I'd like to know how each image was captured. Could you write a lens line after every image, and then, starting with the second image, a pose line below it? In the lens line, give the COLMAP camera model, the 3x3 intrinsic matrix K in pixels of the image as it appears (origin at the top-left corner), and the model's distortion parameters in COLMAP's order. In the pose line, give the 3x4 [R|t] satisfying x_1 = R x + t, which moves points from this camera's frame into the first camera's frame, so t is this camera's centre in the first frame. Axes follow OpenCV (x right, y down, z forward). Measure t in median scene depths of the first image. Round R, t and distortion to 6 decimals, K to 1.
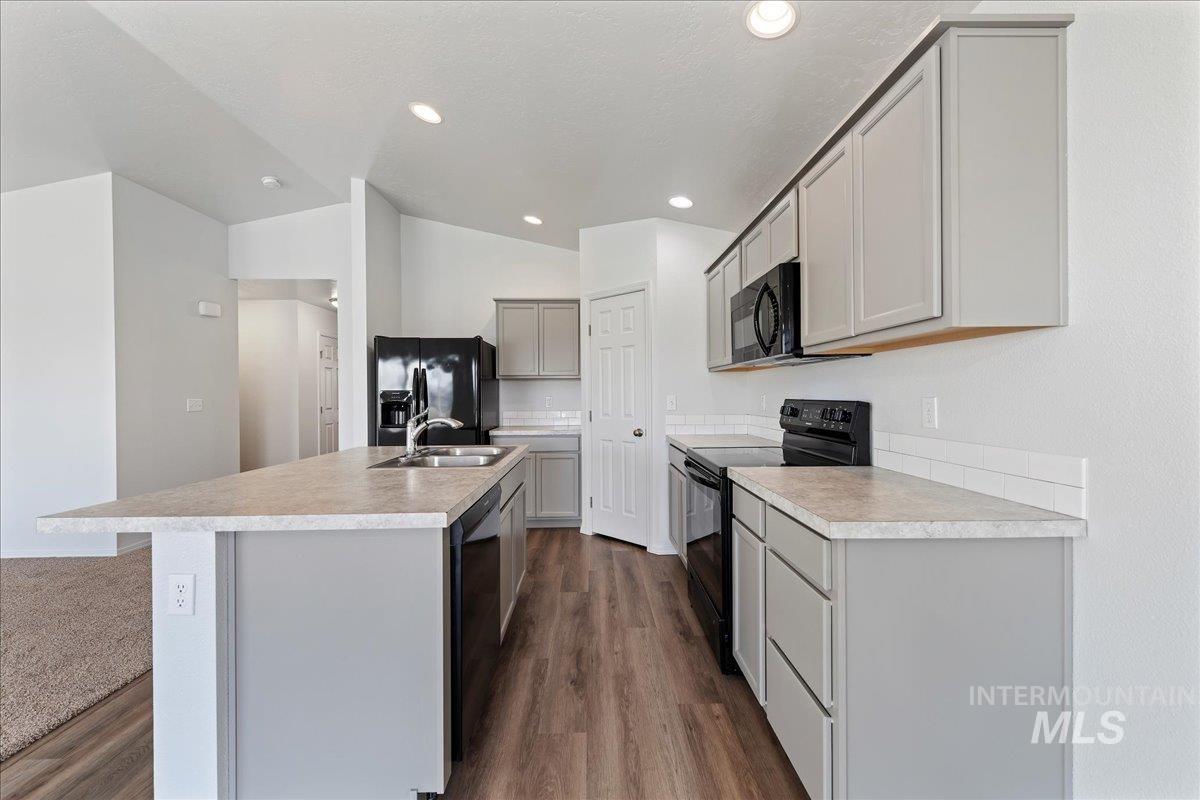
lens RADIAL K [[623.8, 0, 600.0], [0, 623.8, 400.0], [0, 0, 1]] dist [0.004959, -0.002346]
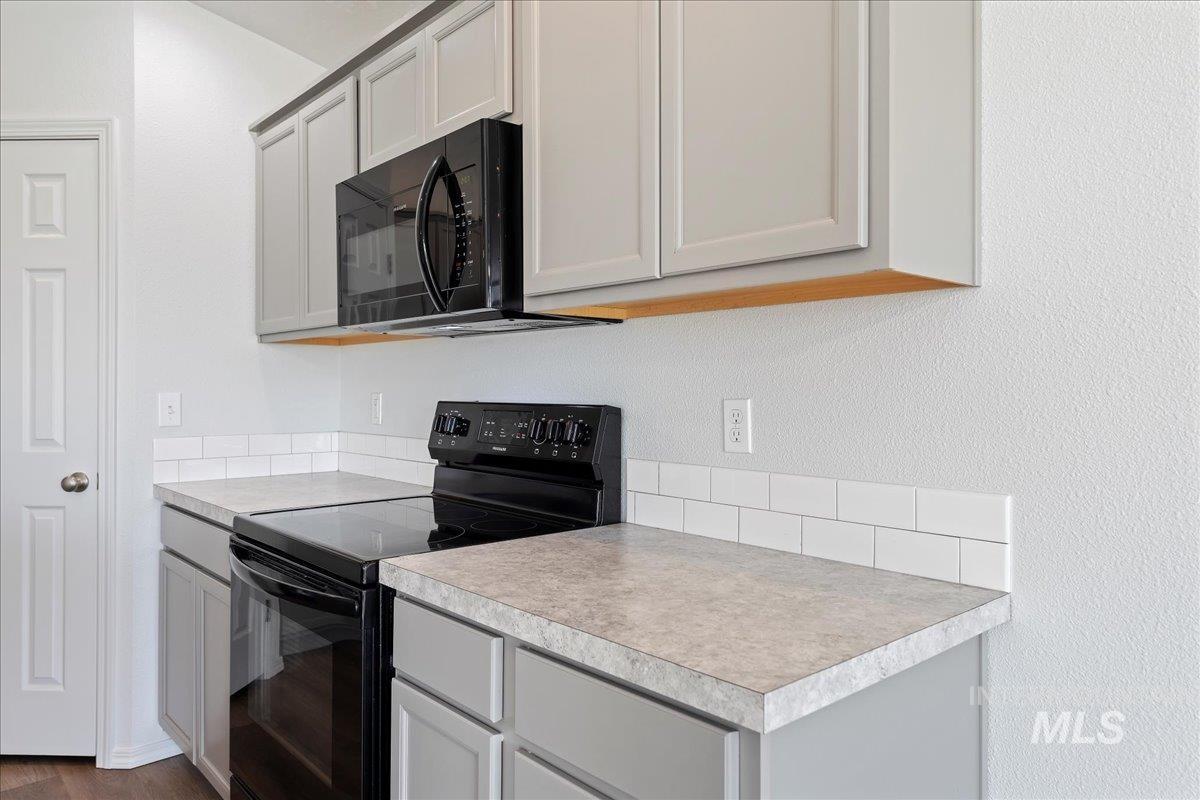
lens RADIAL K [[798.2, 0, 599.4], [0, 798.2, 389.7], [0, 0, 1]] dist [0.018408, -0.002405]
pose [[0.732305, 0.008771, 0.680920, -0.060205], [-0.000802, 0.999927, -0.012017, -0.003462], [-0.680976, 0.008254, 0.732259, 0.479137]]
